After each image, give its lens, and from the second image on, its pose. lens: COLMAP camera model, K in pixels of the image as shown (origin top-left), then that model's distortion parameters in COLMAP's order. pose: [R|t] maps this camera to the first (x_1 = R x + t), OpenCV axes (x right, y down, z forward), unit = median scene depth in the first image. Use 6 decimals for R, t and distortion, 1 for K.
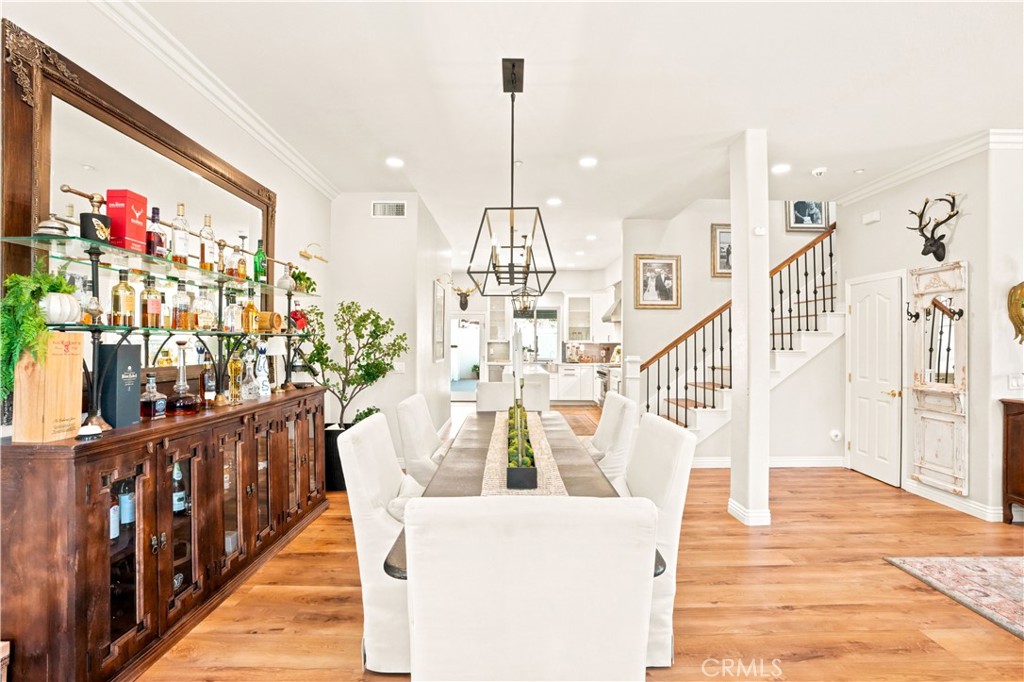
lens RADIAL K [[490.2, 0, 518.7], [0, 490.2, 340.0], [0, 0, 1]] dist [-0.039746, 0.012392]
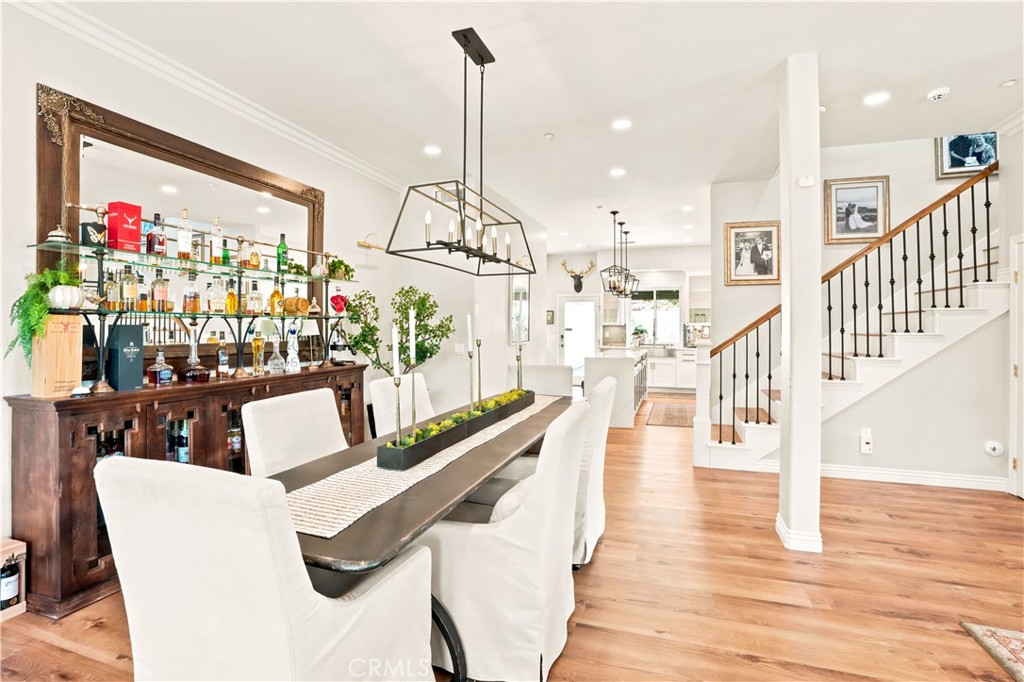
lens RADIAL K [[490.2, 0, 516.8], [0, 490.2, 328.3], [0, 0, 1]] dist [-0.039746, 0.012392]
pose [[0.939432, -0.001058, -0.342735, 0.294771], [0.004133, 0.999957, 0.008242, 0.006374], [0.342711, -0.009159, 0.939396, 0.085786]]
